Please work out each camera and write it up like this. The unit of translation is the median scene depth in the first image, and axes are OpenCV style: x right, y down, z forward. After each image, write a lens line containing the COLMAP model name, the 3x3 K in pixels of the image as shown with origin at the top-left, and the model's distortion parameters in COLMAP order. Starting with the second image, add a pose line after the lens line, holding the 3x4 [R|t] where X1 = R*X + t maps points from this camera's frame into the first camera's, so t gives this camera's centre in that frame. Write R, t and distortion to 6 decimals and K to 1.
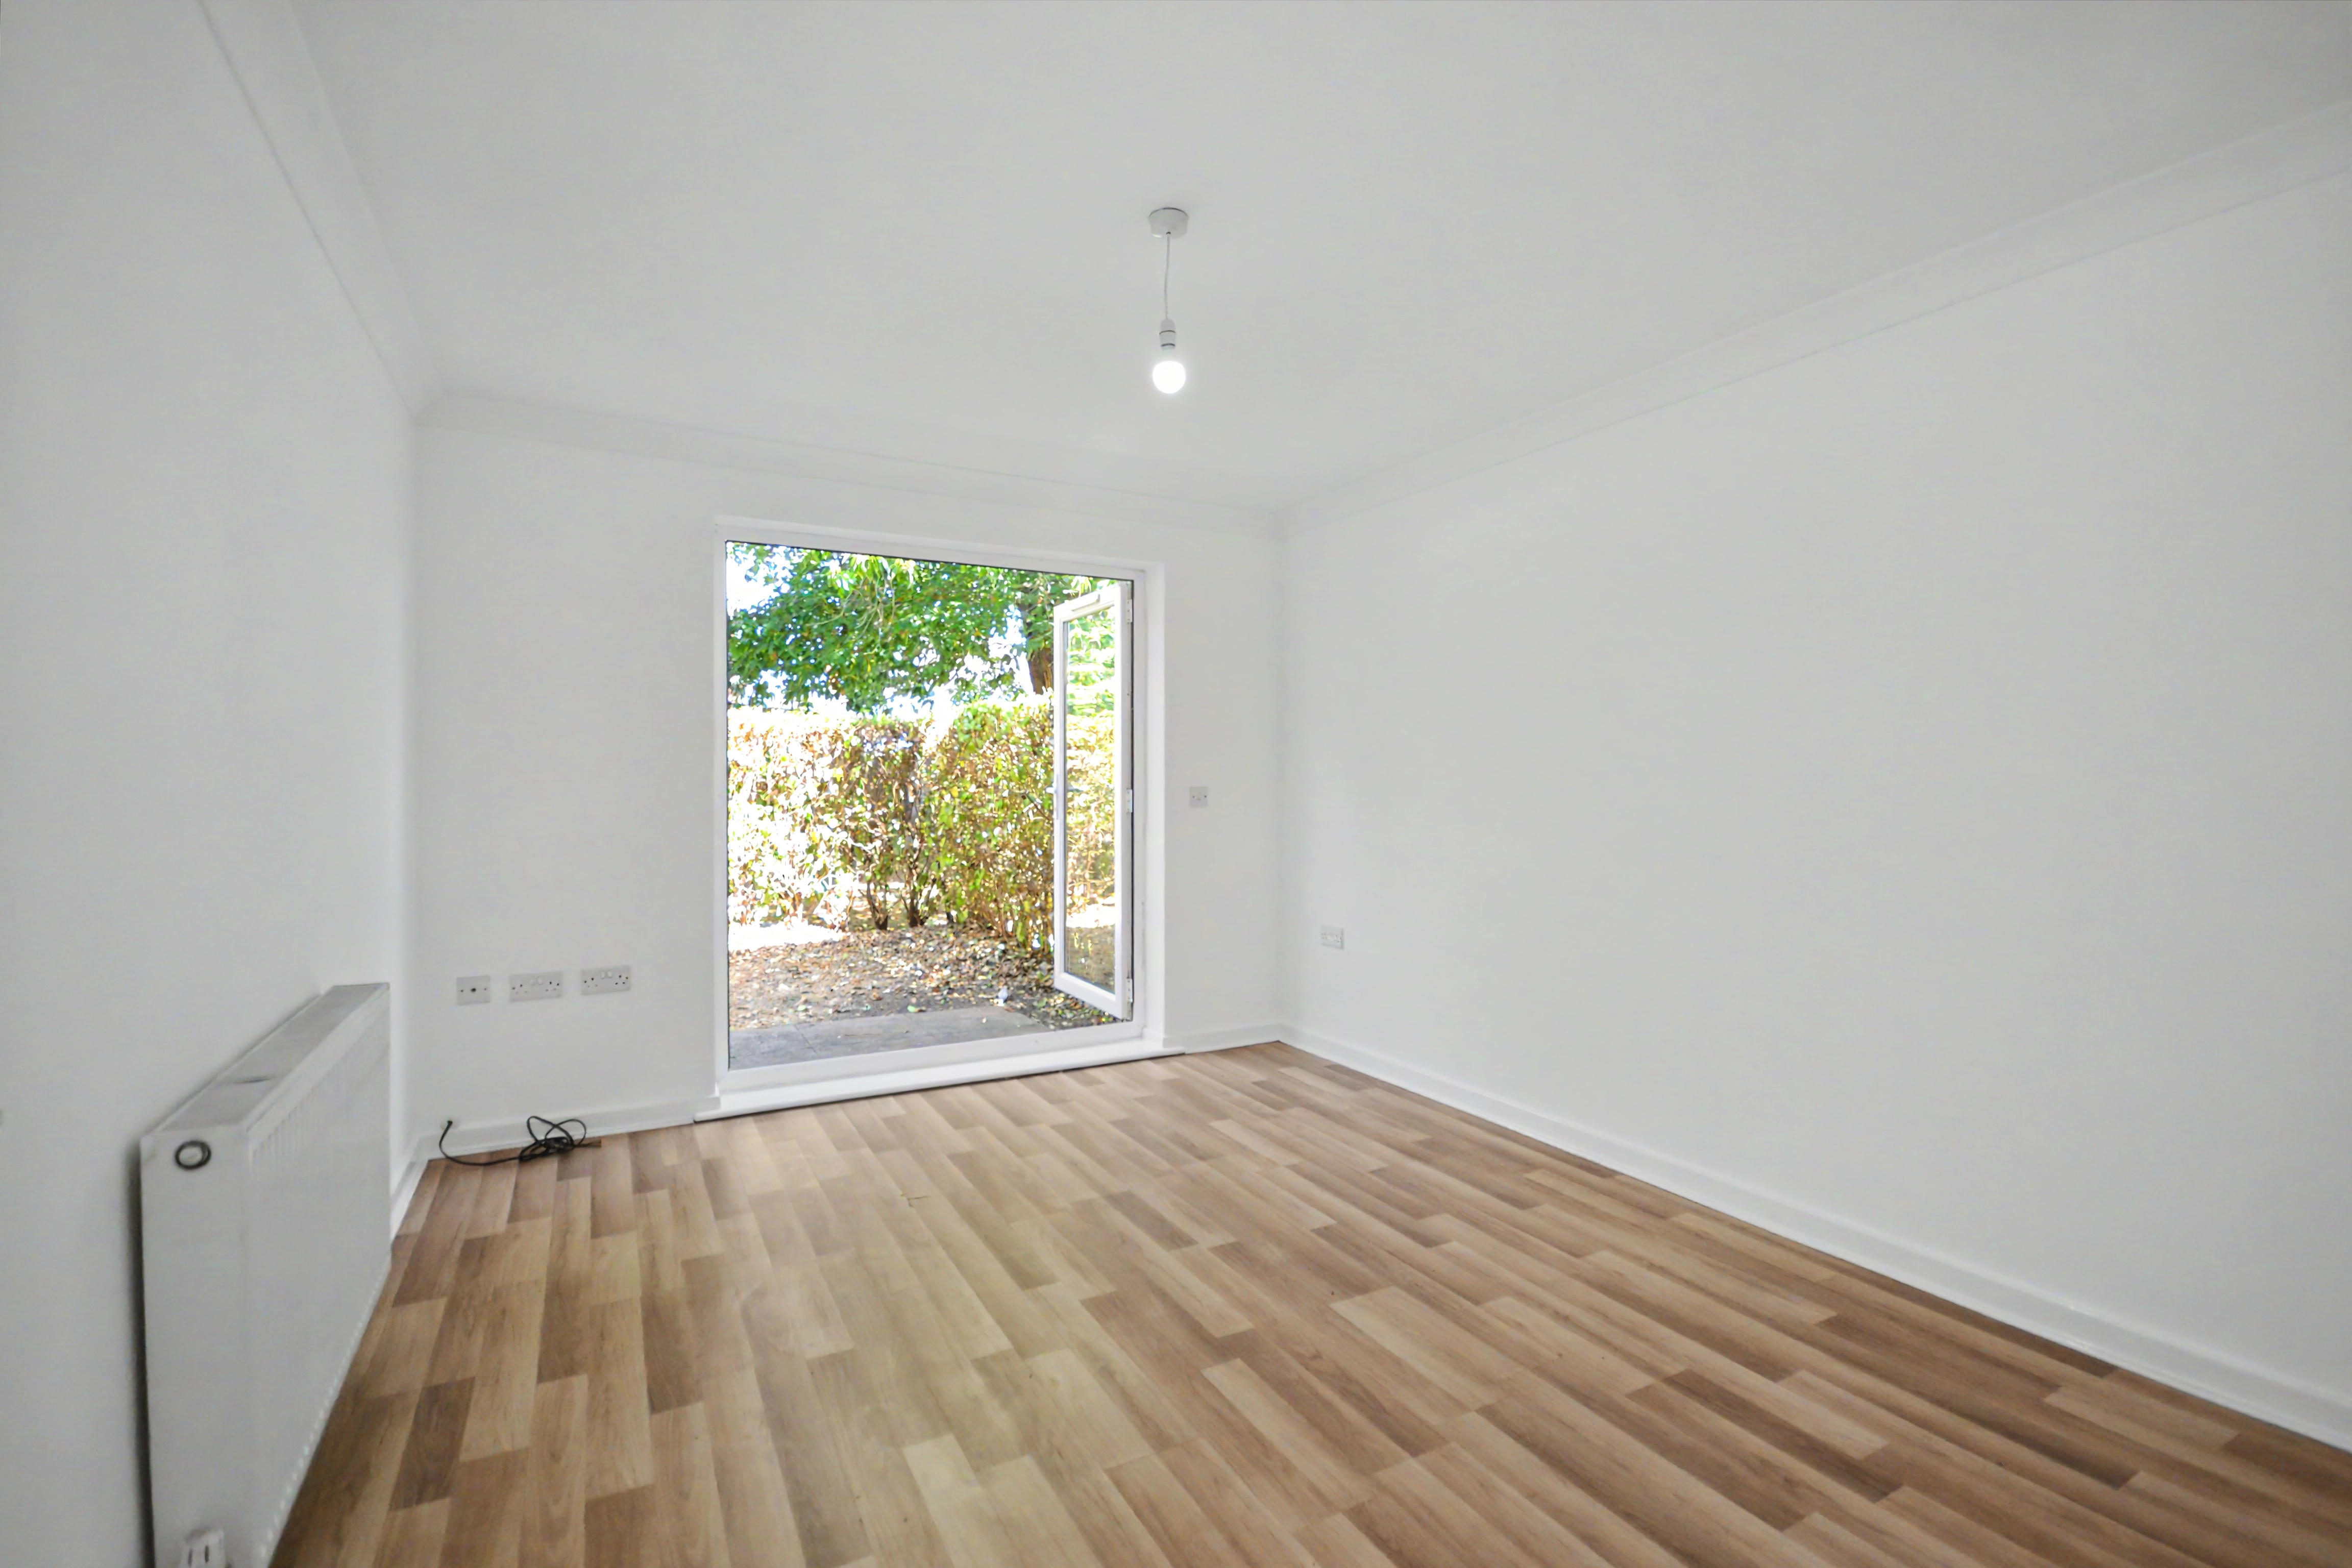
lens RADIAL K [[1060.9, 0, 1176.0], [0, 1060.9, 784.0], [0, 0, 1]] dist [-0.000103, 0.000276]
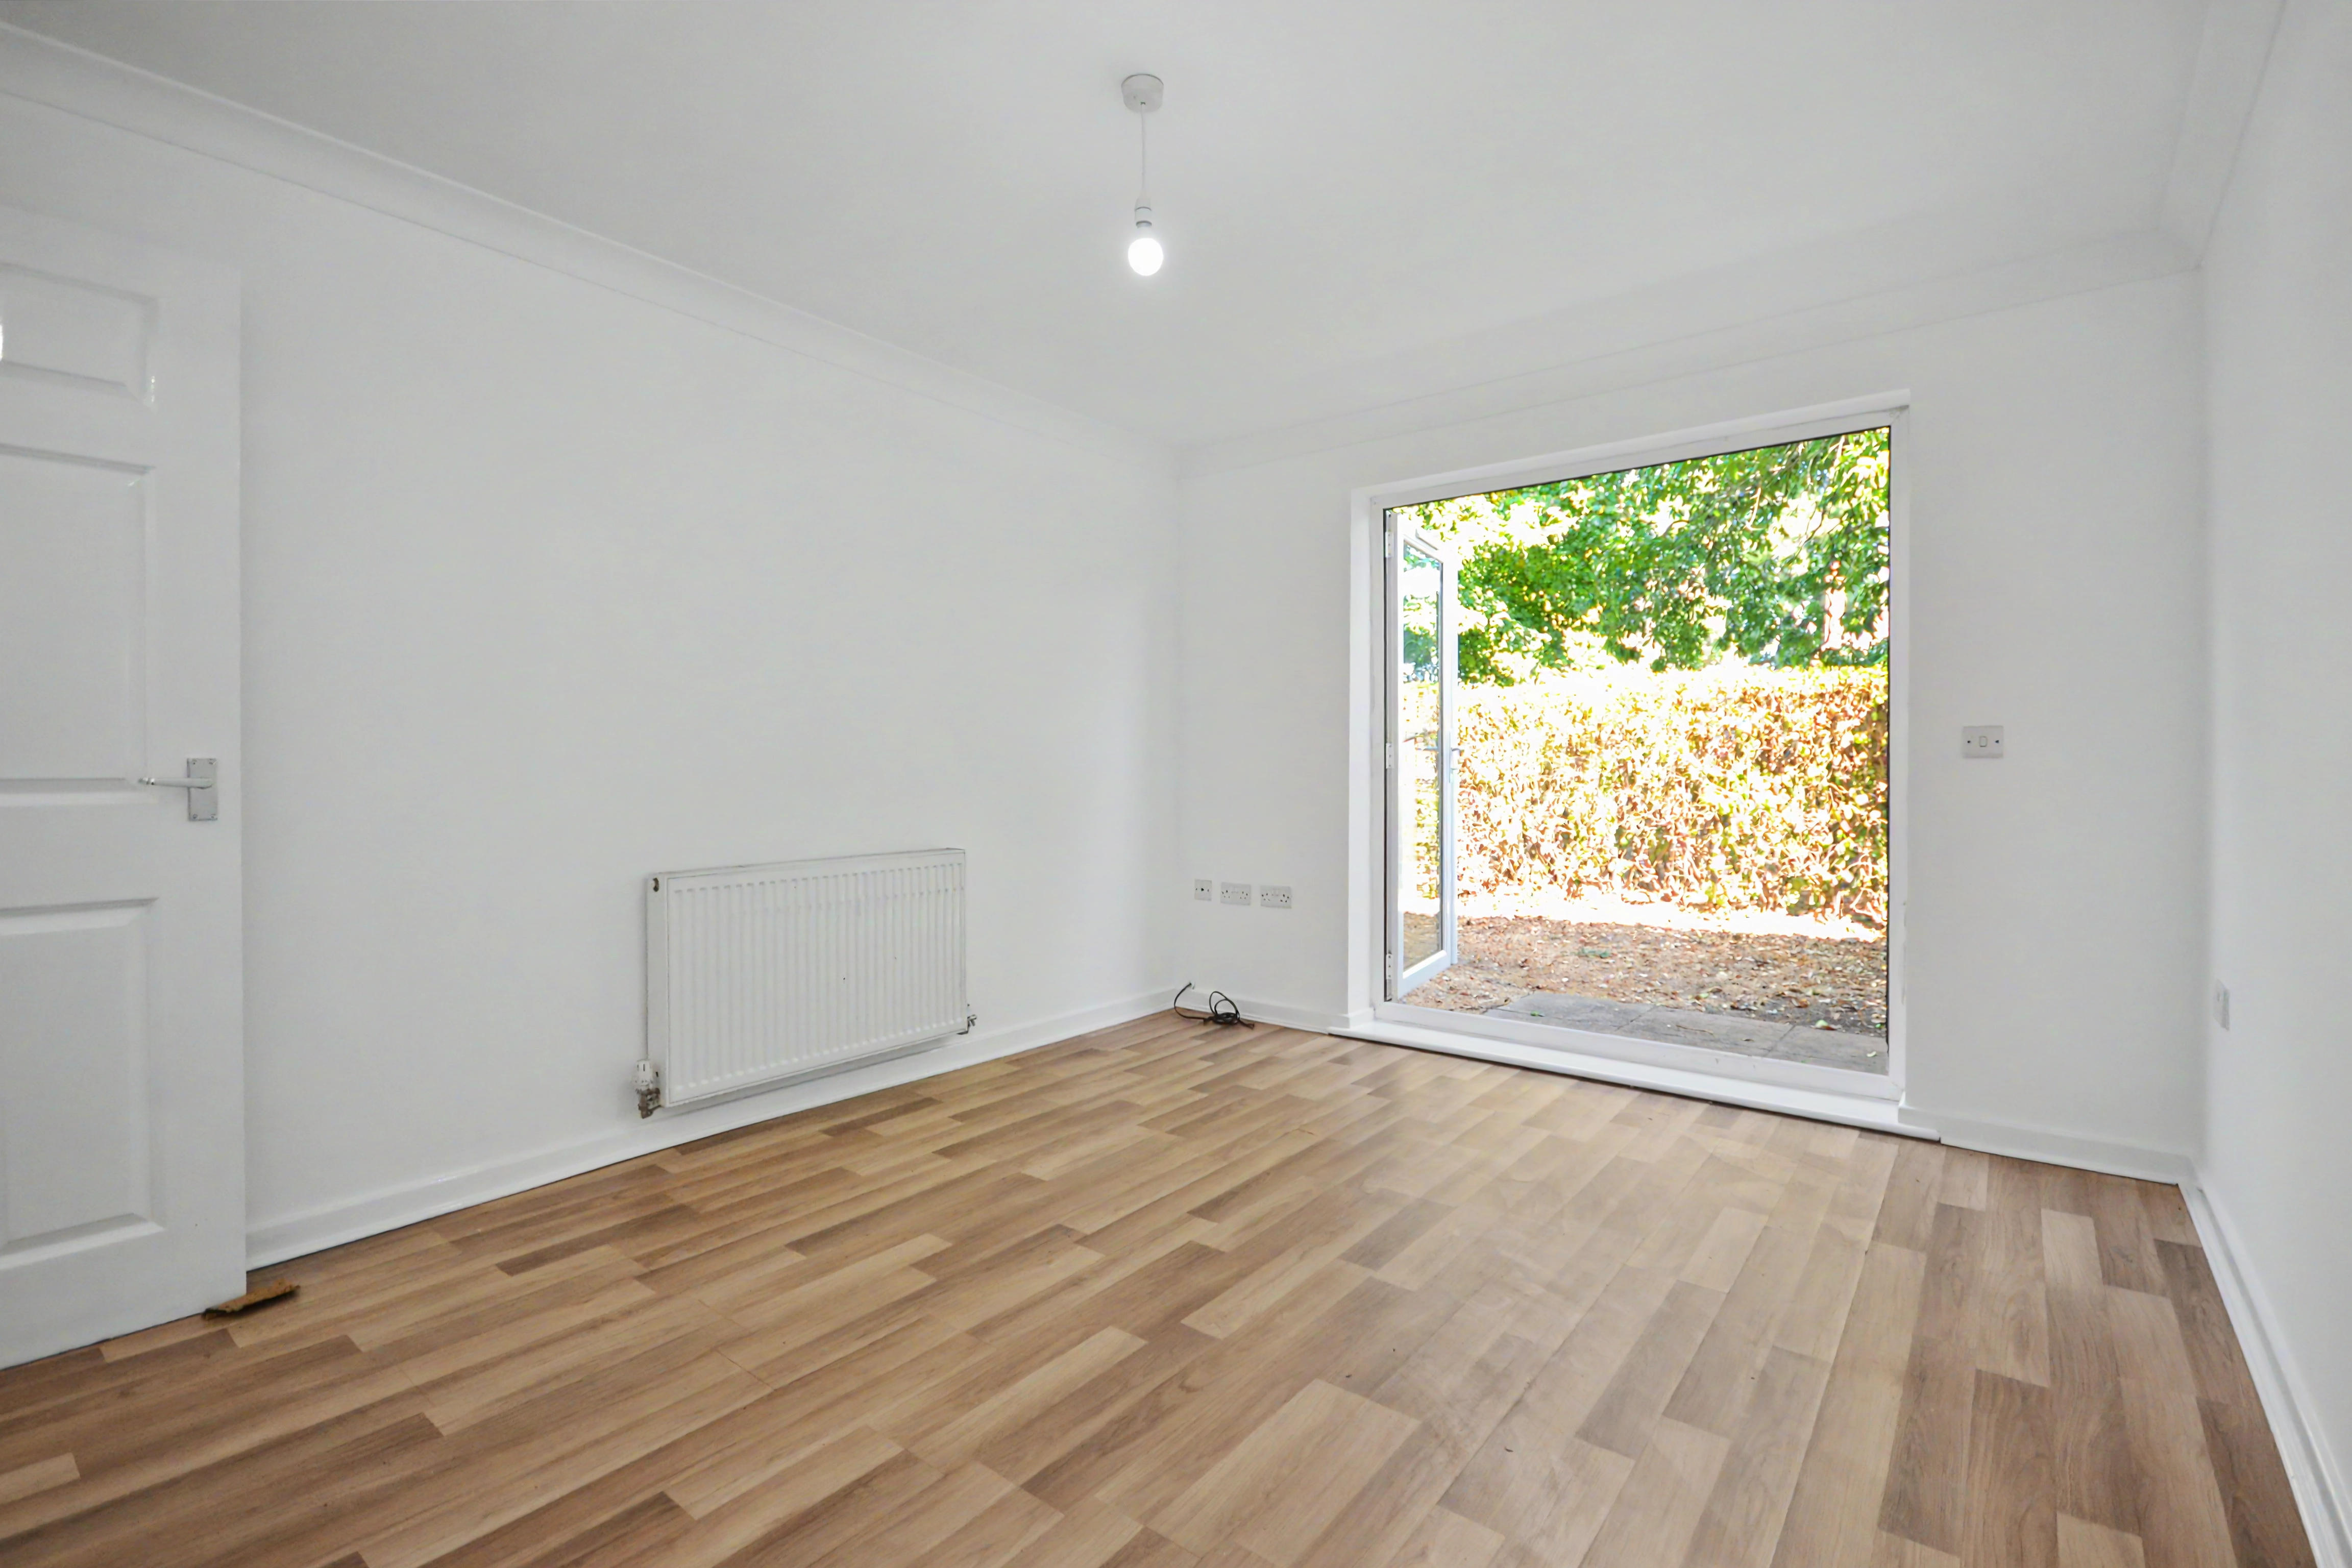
lens RADIAL K [[1074.3, 0, 1171.6], [0, 1074.3, 785.2], [0, 0, 1]] dist [-0.002456, -0.000363]
pose [[0.386366, 0.014280, -0.922235, 0.669077], [-0.006008, 0.999898, 0.012966, 0.051884], [0.922326, 0.000532, 0.386412, 0.511830]]
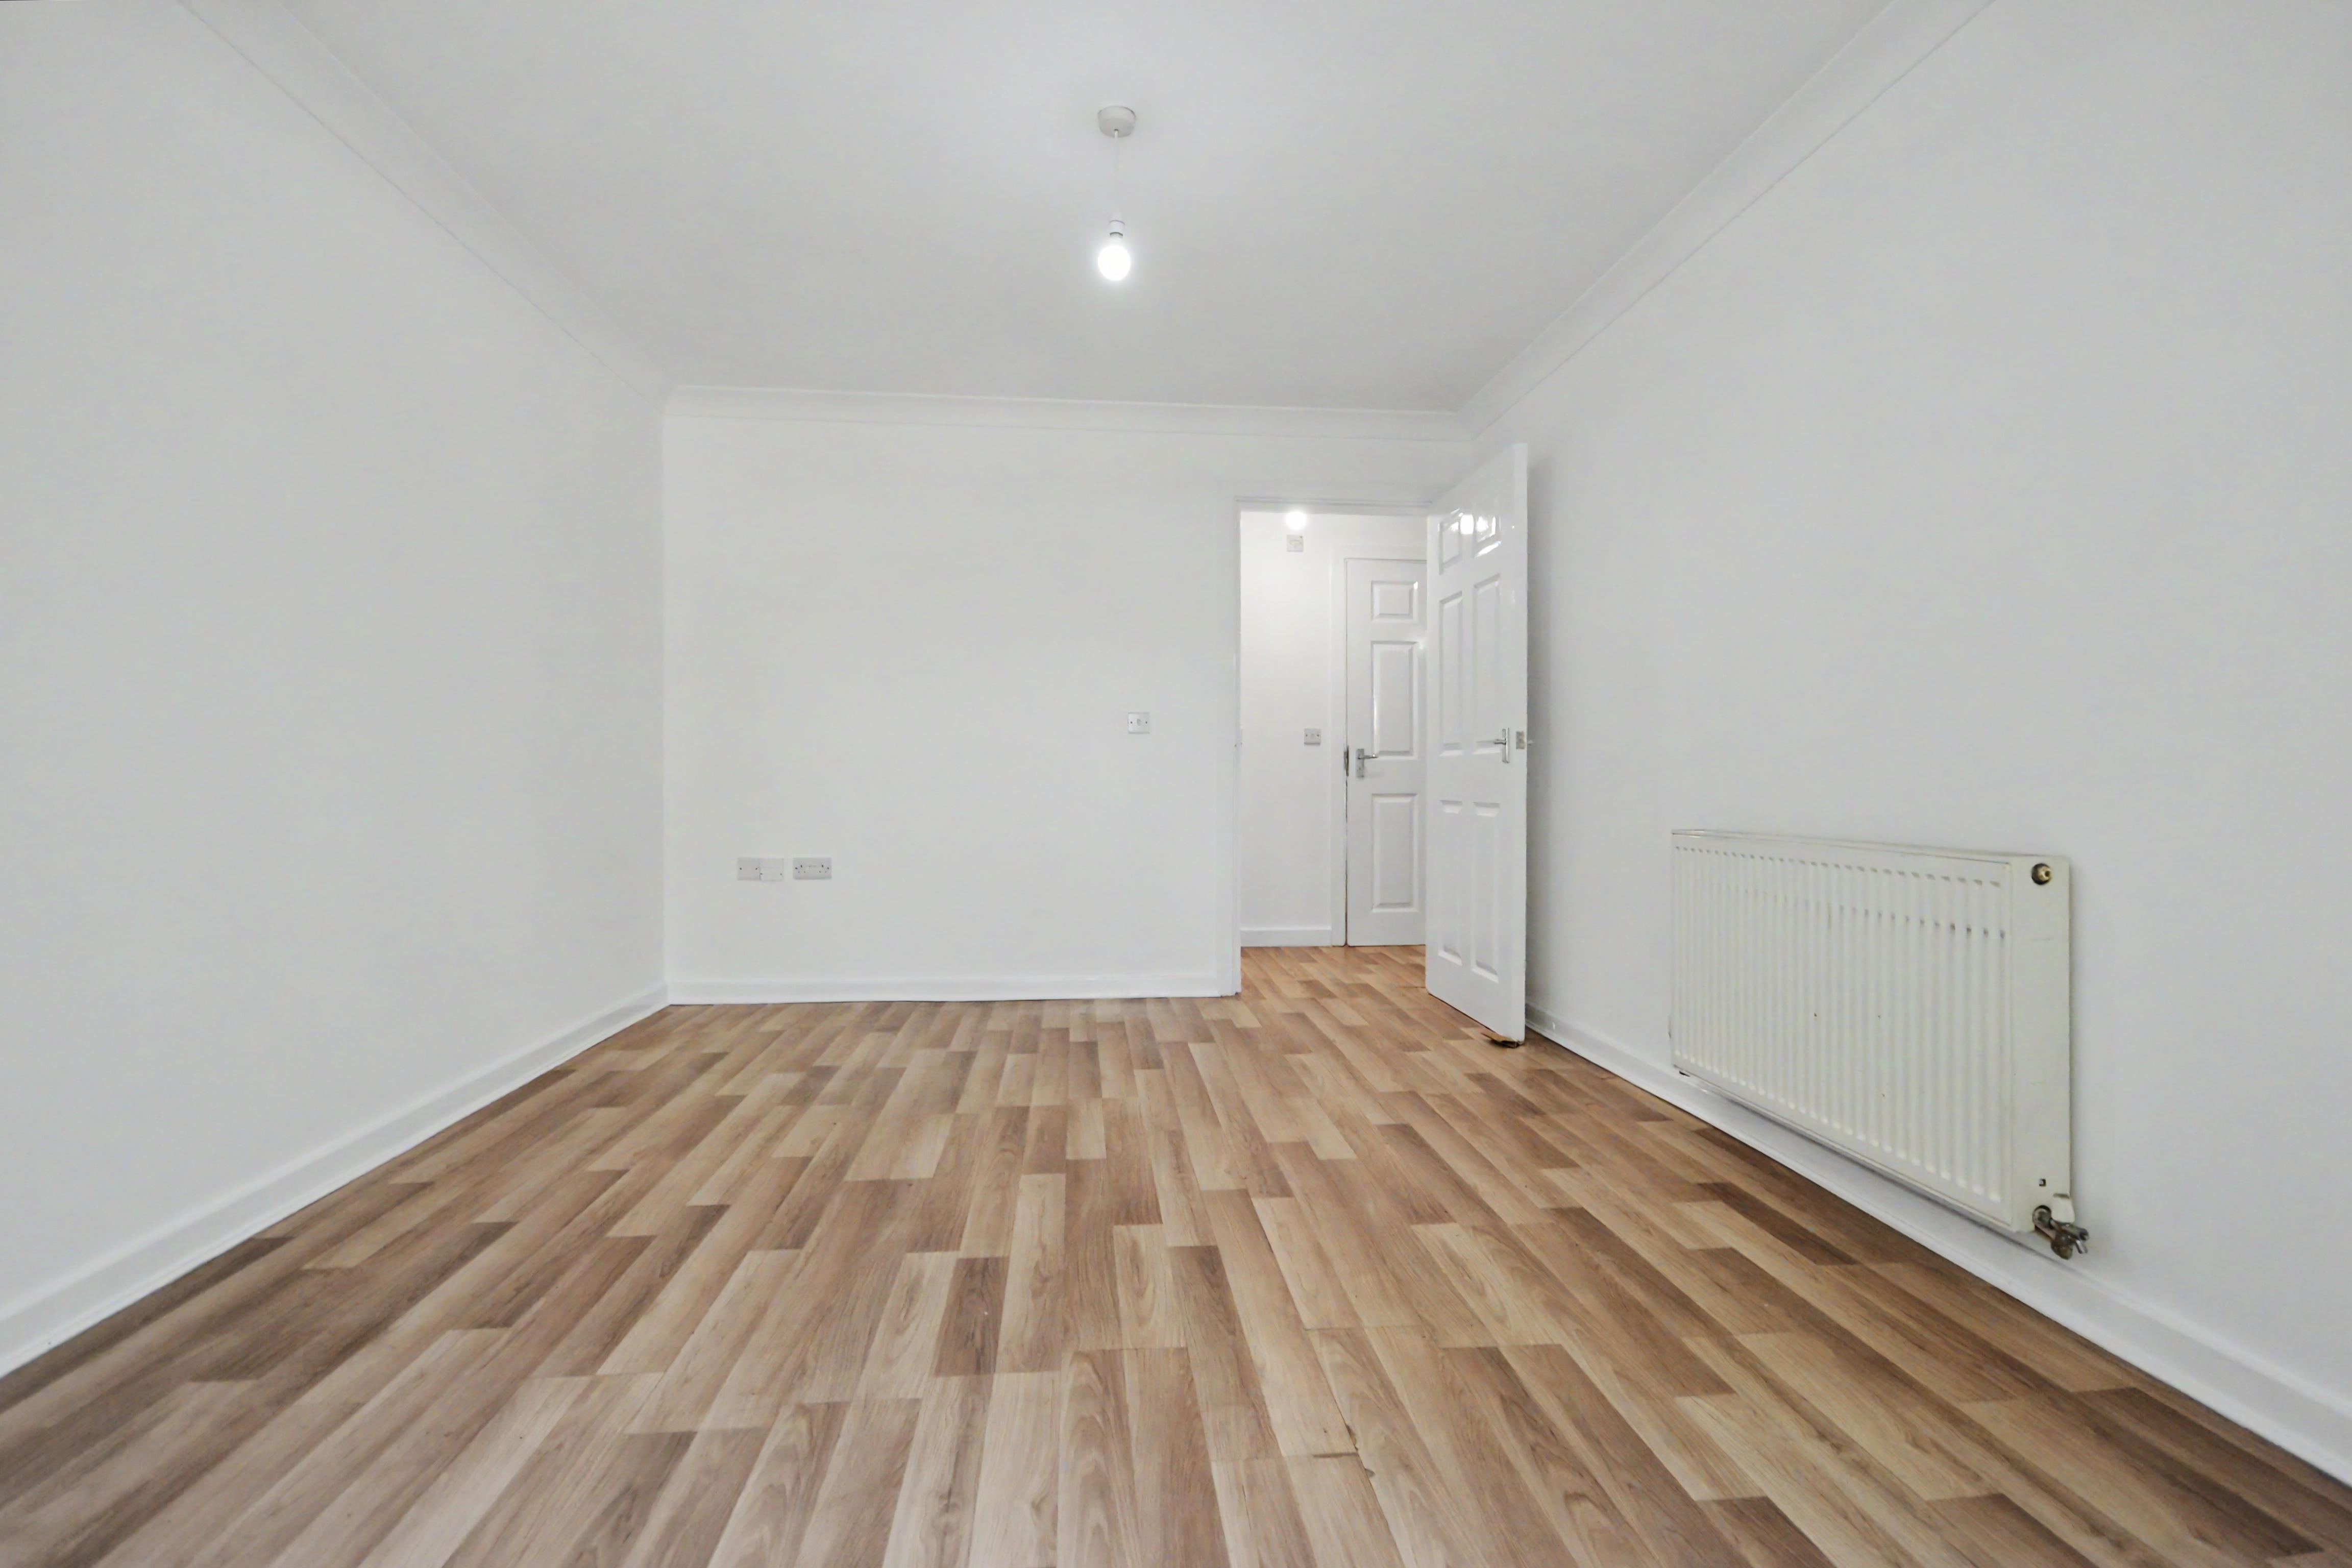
lens RADIAL K [[1074.3, 0, 1171.6], [0, 1074.3, 785.2], [0, 0, 1]] dist [-0.002456, -0.000363]
pose [[-0.916292, -0.009128, 0.400406, -0.378391], [-0.001699, 0.999820, 0.018905, 0.092028], [-0.400507, 0.016642, -0.916143, 1.517011]]
